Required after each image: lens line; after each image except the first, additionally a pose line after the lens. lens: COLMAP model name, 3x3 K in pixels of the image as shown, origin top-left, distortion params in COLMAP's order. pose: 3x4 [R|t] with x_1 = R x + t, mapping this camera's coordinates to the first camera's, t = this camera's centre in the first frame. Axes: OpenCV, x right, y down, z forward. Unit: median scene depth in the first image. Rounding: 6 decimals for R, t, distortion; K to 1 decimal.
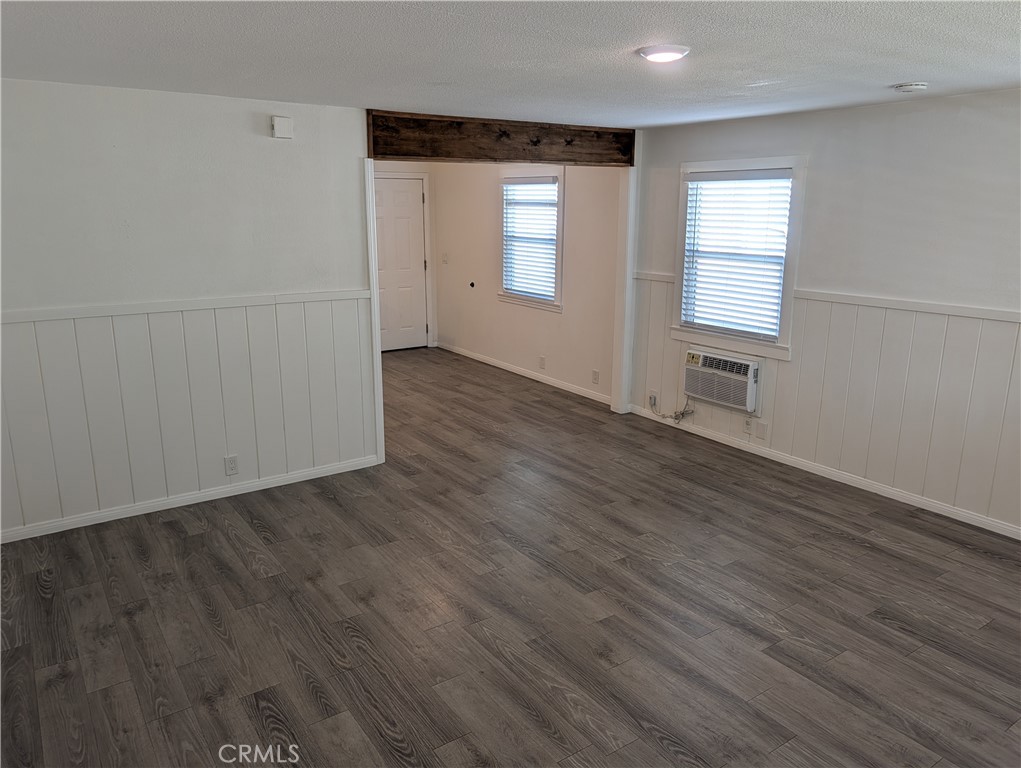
lens RADIAL K [[728.6, 0, 510.5], [0, 728.6, 384.0], [0, 0, 1]] dist [0.006955, -0.003910]
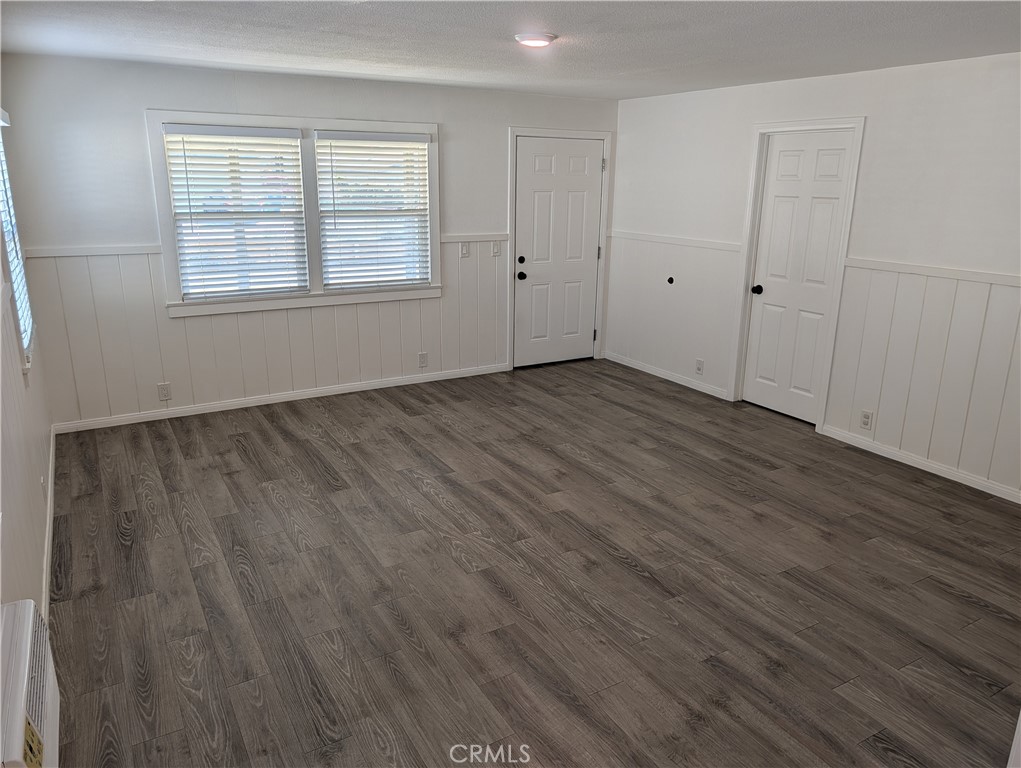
lens RADIAL K [[728.6, 0, 510.5], [0, 728.6, 384.0], [0, 0, 1]] dist [0.006955, -0.003910]
pose [[-0.996792, -0.033492, 0.072691, 0.104852], [0.007141, 0.867391, 0.497576, -0.420242], [-0.079716, 0.496498, -0.864369, 1.753490]]
